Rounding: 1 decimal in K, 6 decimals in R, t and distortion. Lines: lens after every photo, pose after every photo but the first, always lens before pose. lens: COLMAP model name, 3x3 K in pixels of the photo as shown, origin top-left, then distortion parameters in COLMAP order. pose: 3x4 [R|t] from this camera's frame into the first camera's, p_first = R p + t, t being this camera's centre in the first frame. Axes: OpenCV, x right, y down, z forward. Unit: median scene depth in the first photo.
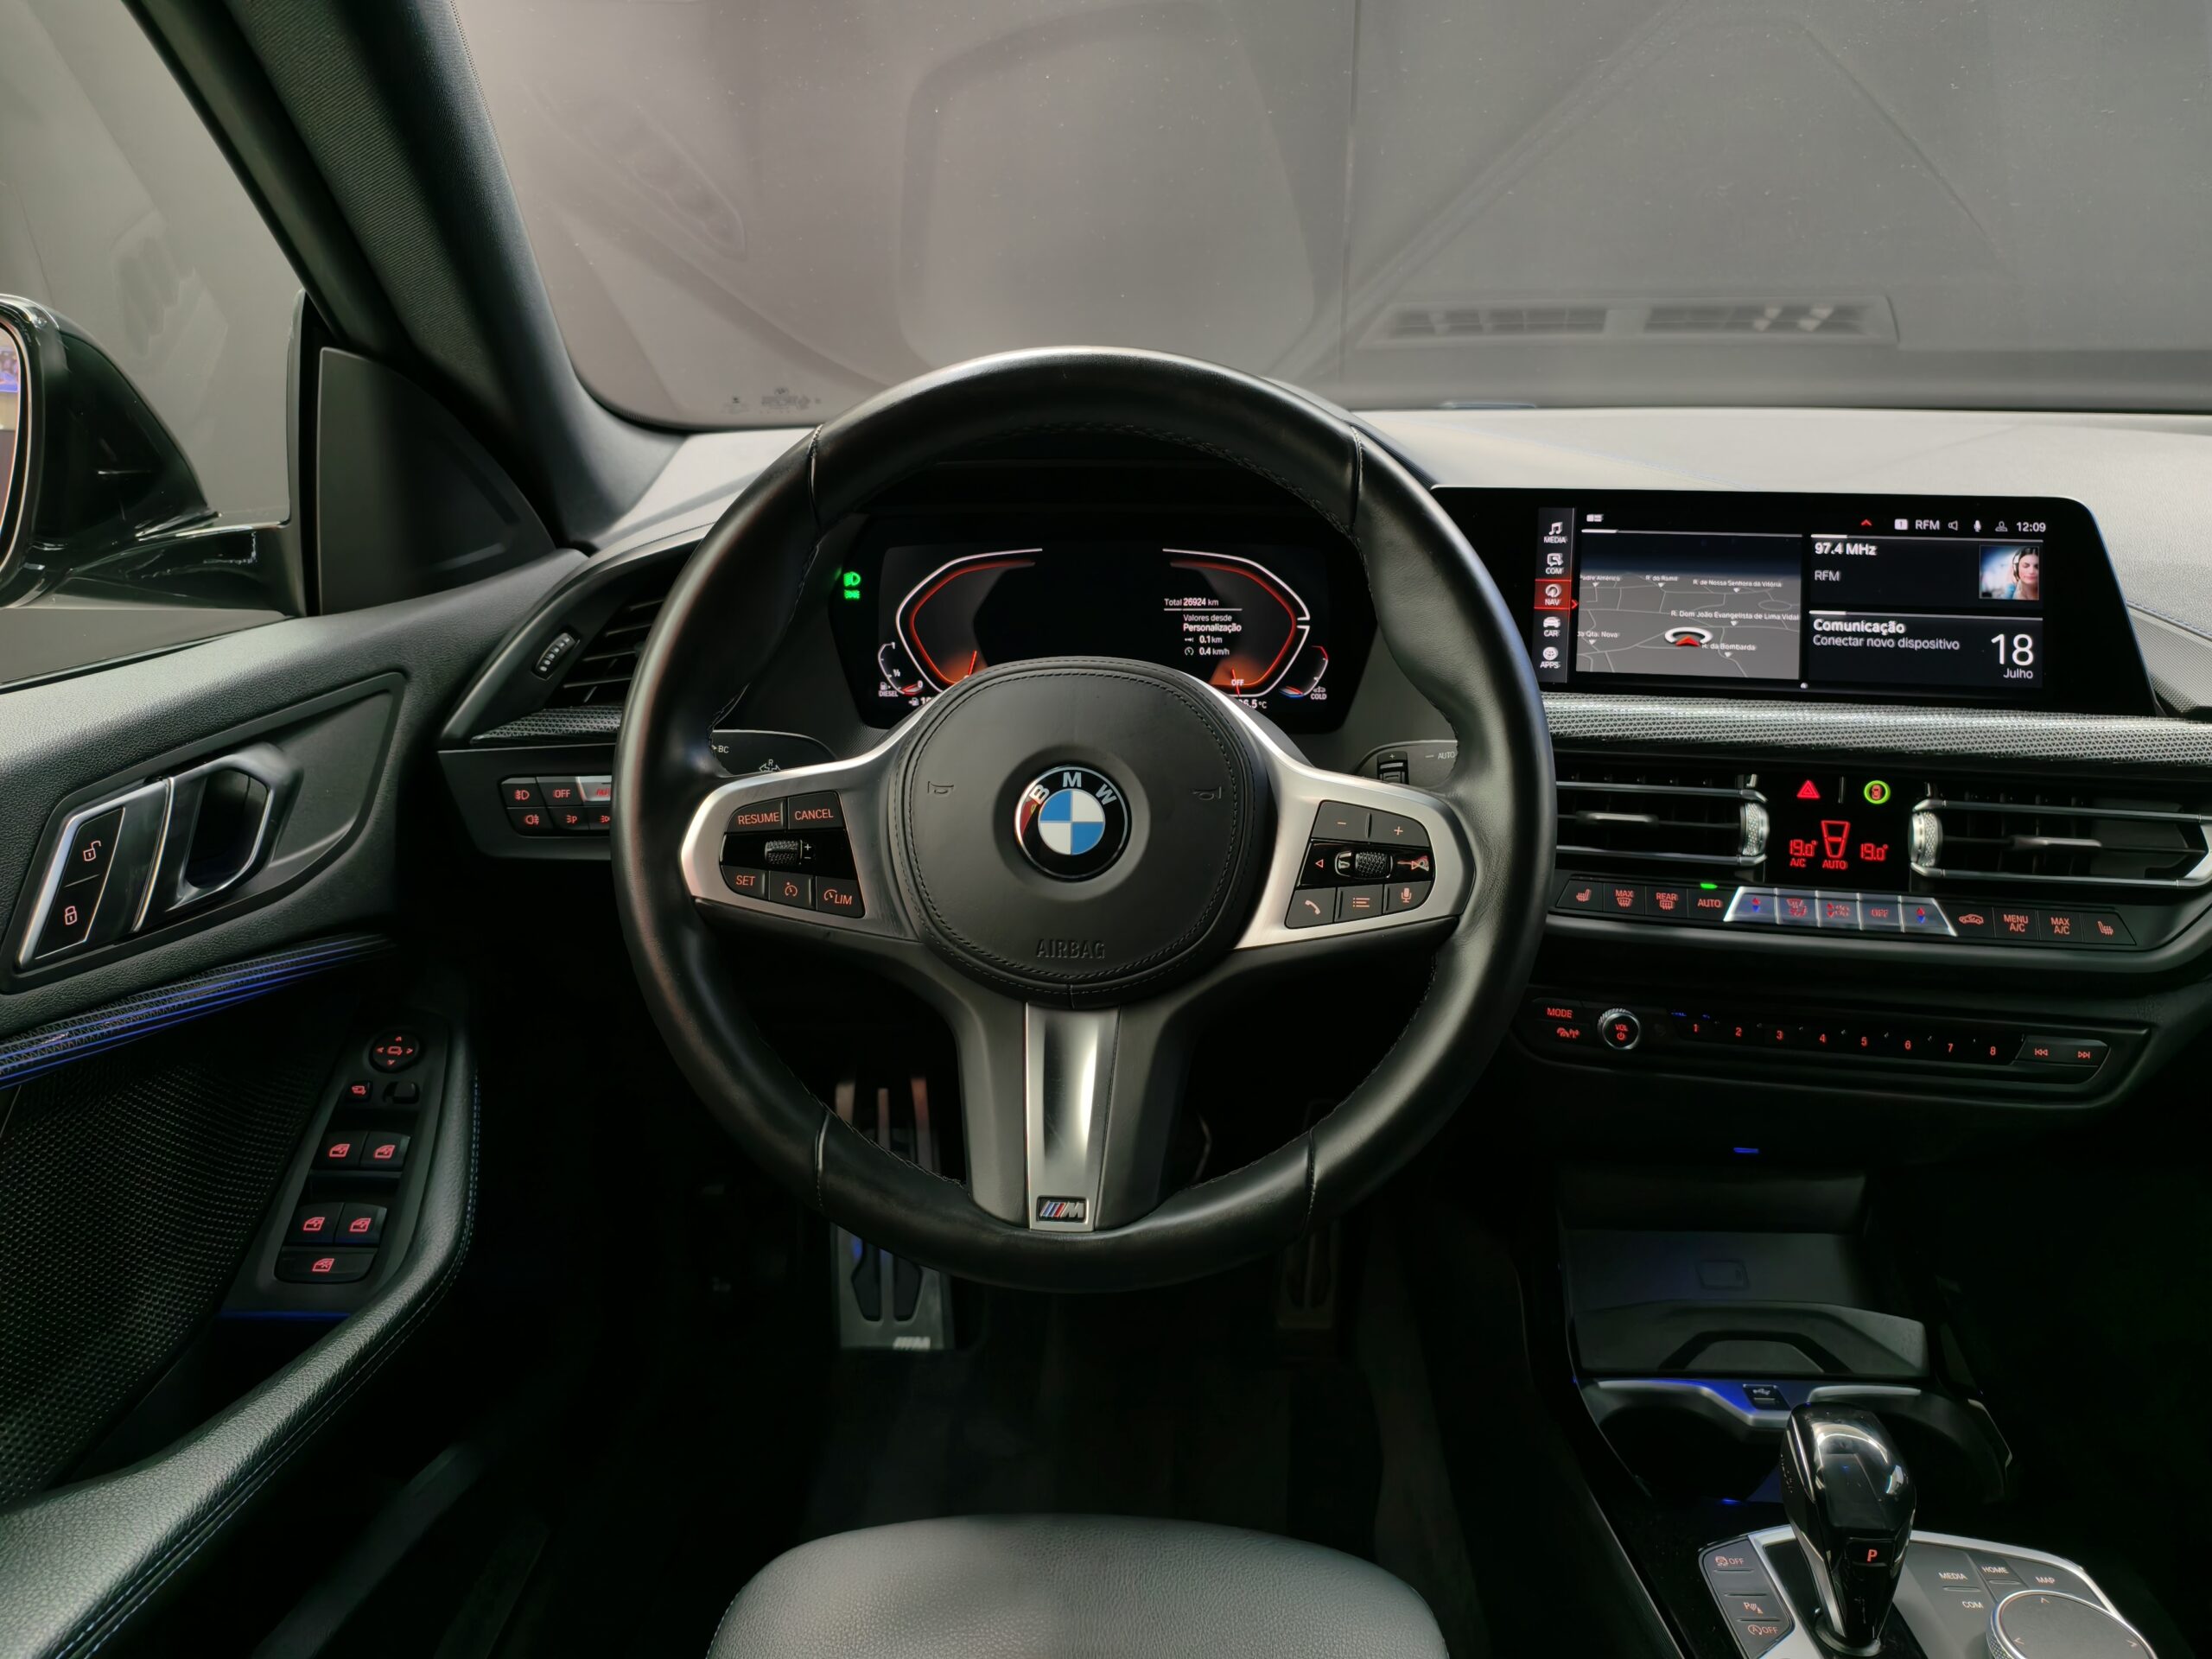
lens RADIAL K [[1525.0, 0, 1106.4], [0, 1525.0, 814.7], [0, 0, 1]] dist [0.001070, -0.007637]
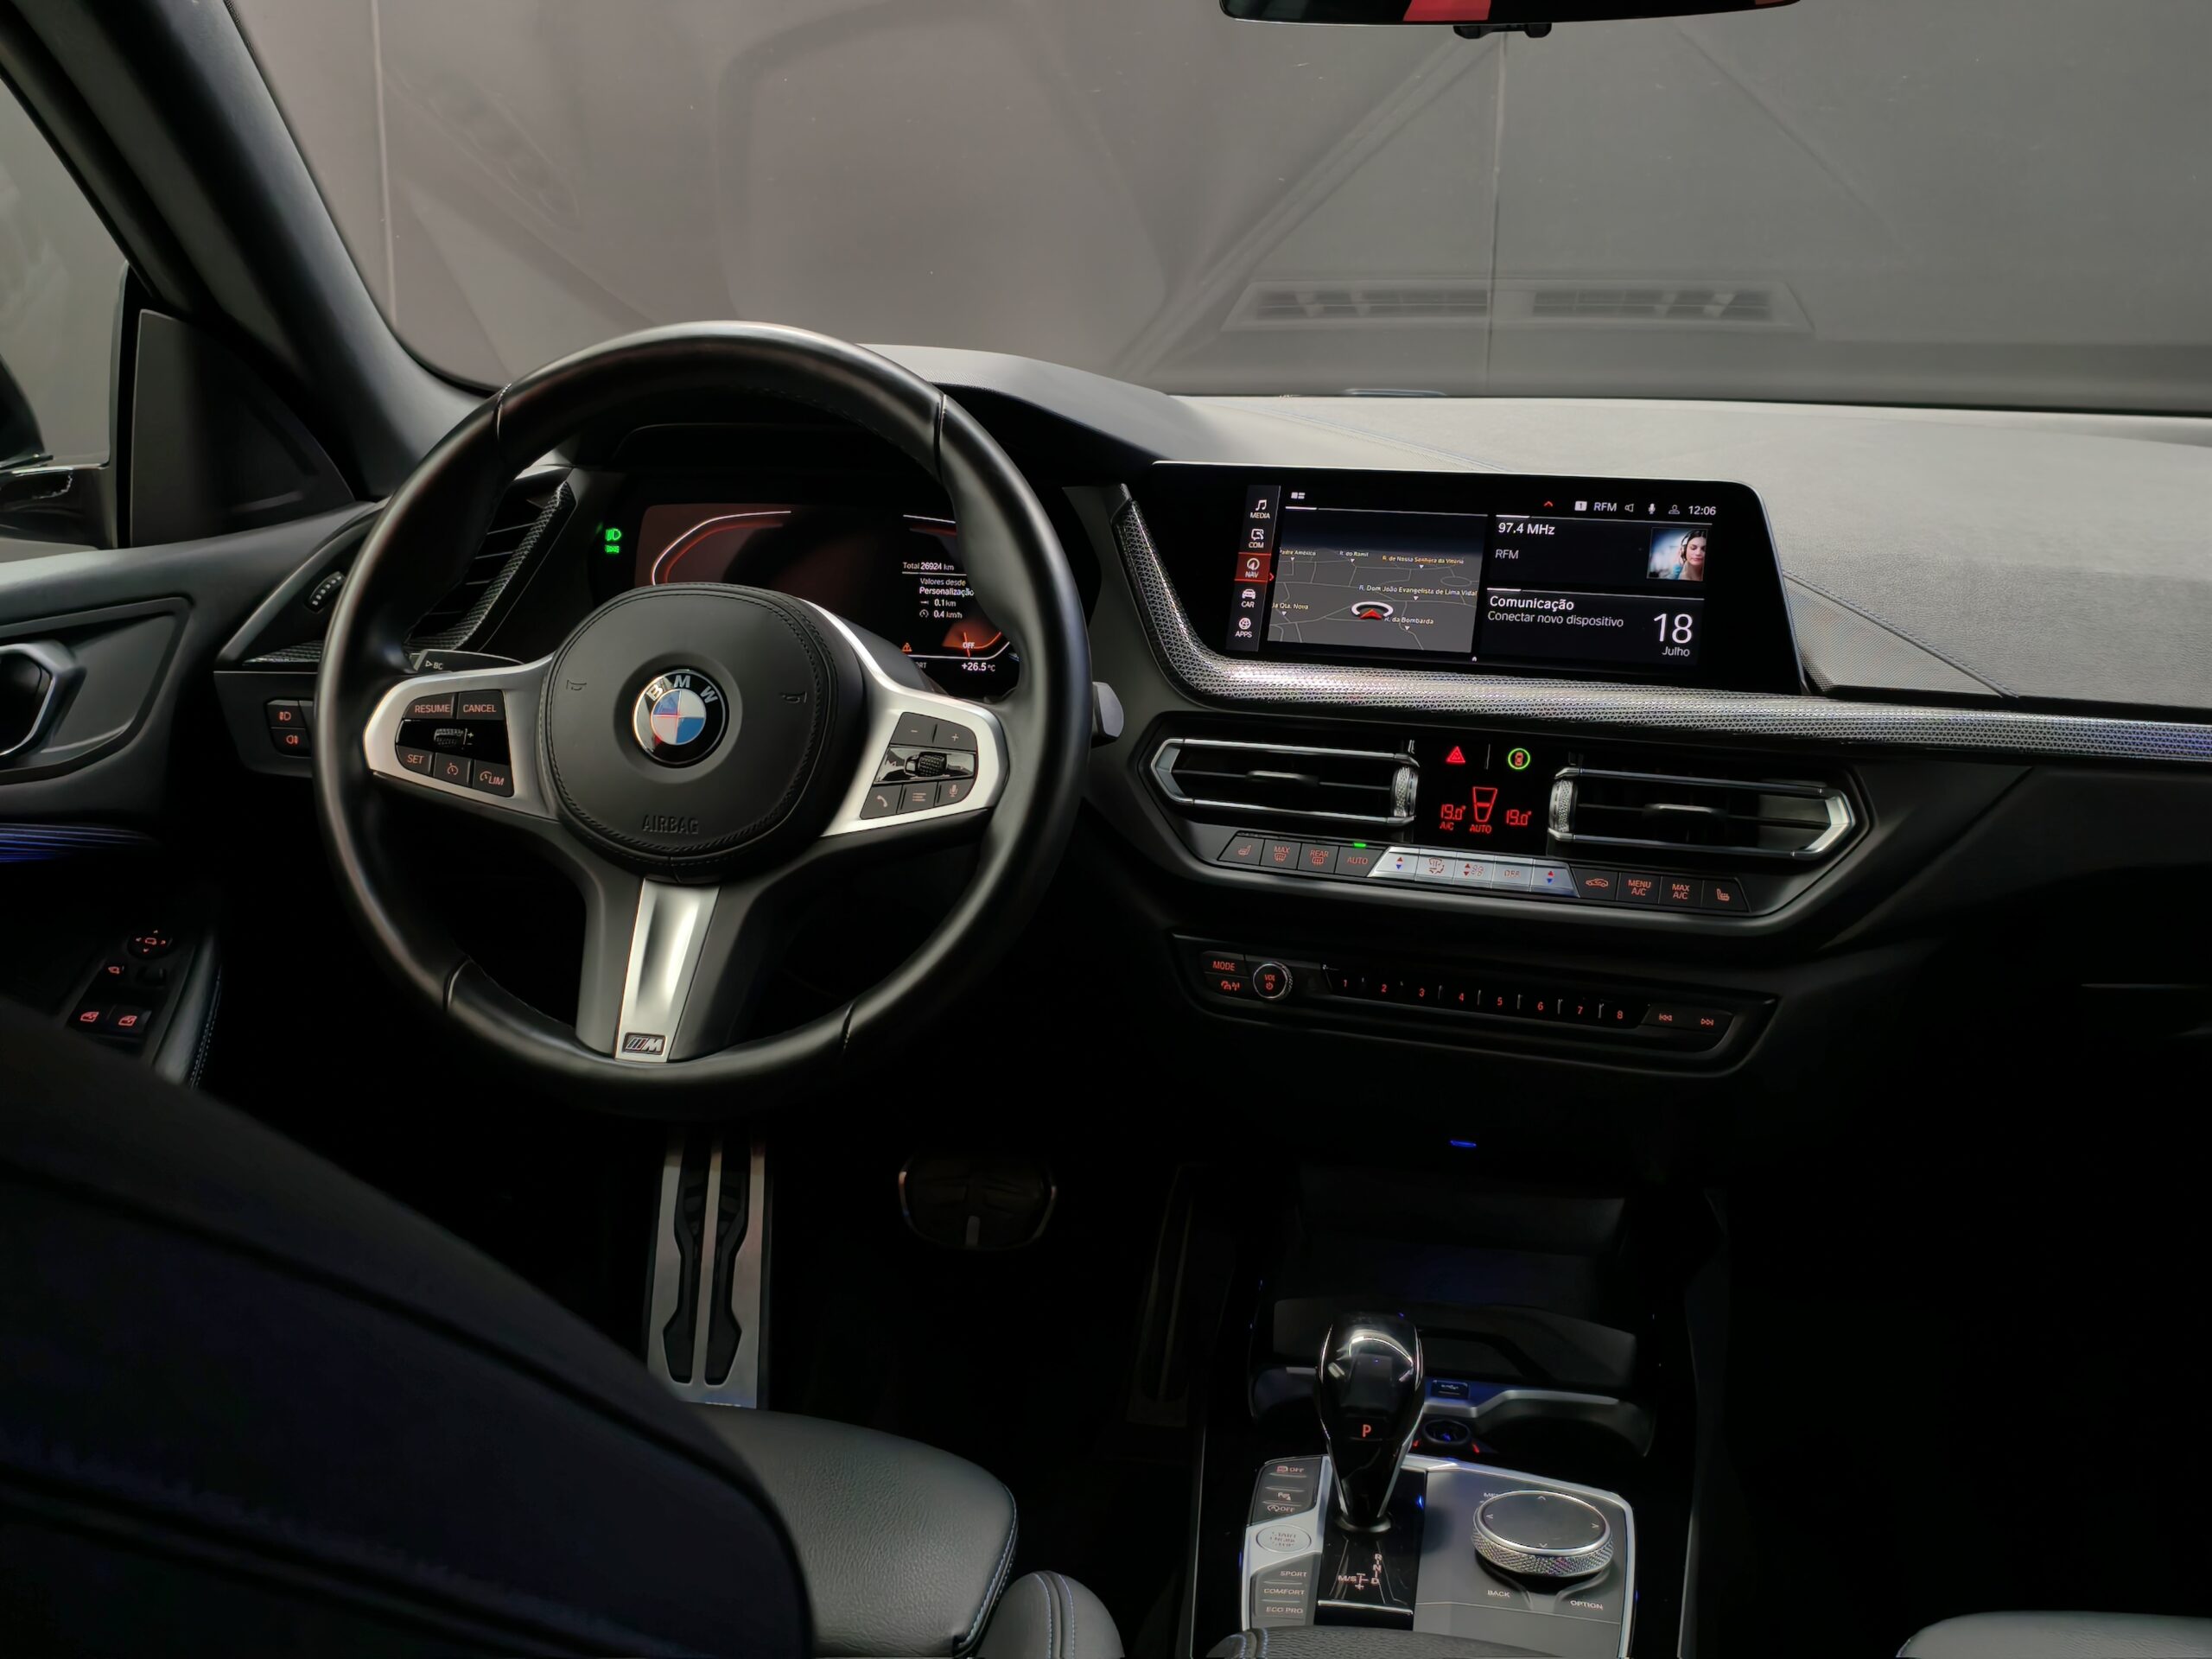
lens RADIAL K [[2253.2, 0, 1100.6], [0, 2253.2, 823.0], [0, 0, 1]] dist [0.145004, -0.471524]
pose [[0.990595, 0.045916, -0.128889, 0.413348], [-0.056144, 0.995459, -0.076874, 0.158130], [0.124774, 0.083387, 0.988675, -0.533824]]
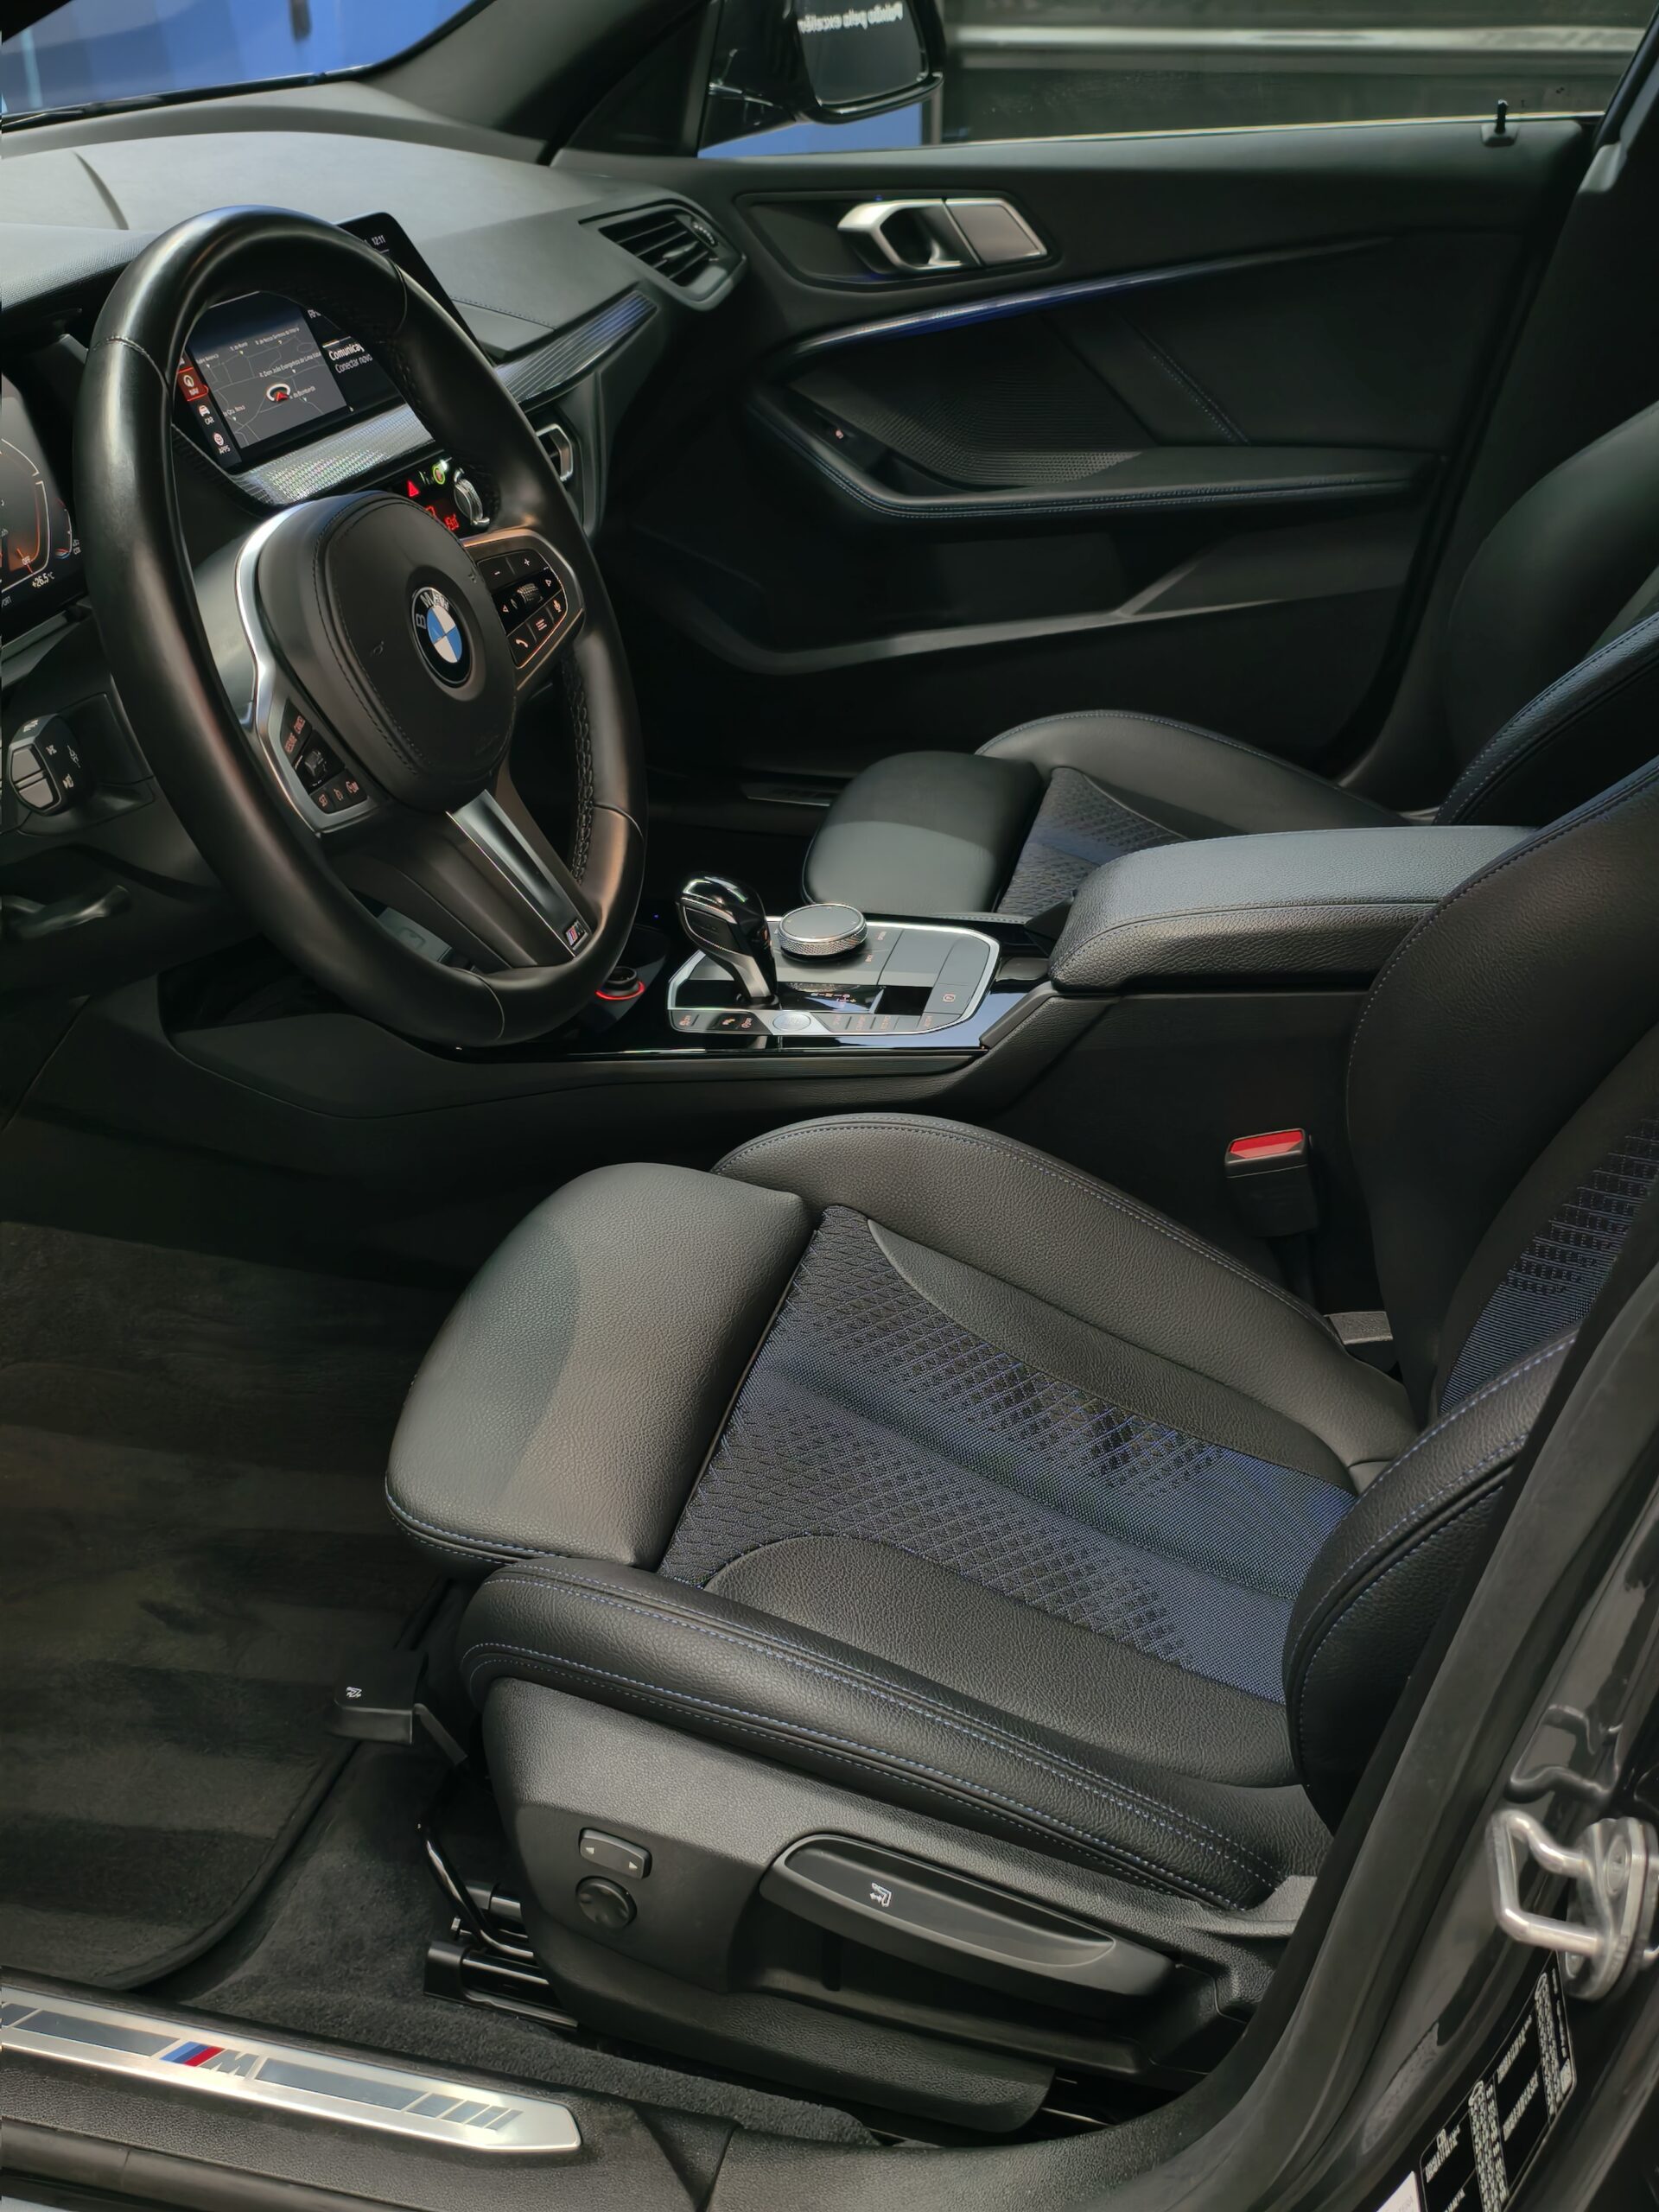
lens RADIAL K [[2308.5, 0, 842.6], [0, 2308.5, 1113.2], [0, 0, 1]] dist [0.099791, -0.264889]
pose [[0.196996, -0.490013, 0.849164, -1.275108], [0.319968, 0.850845, 0.416754, -0.252806], [-0.926721, 0.189607, 0.324402, 0.169228]]
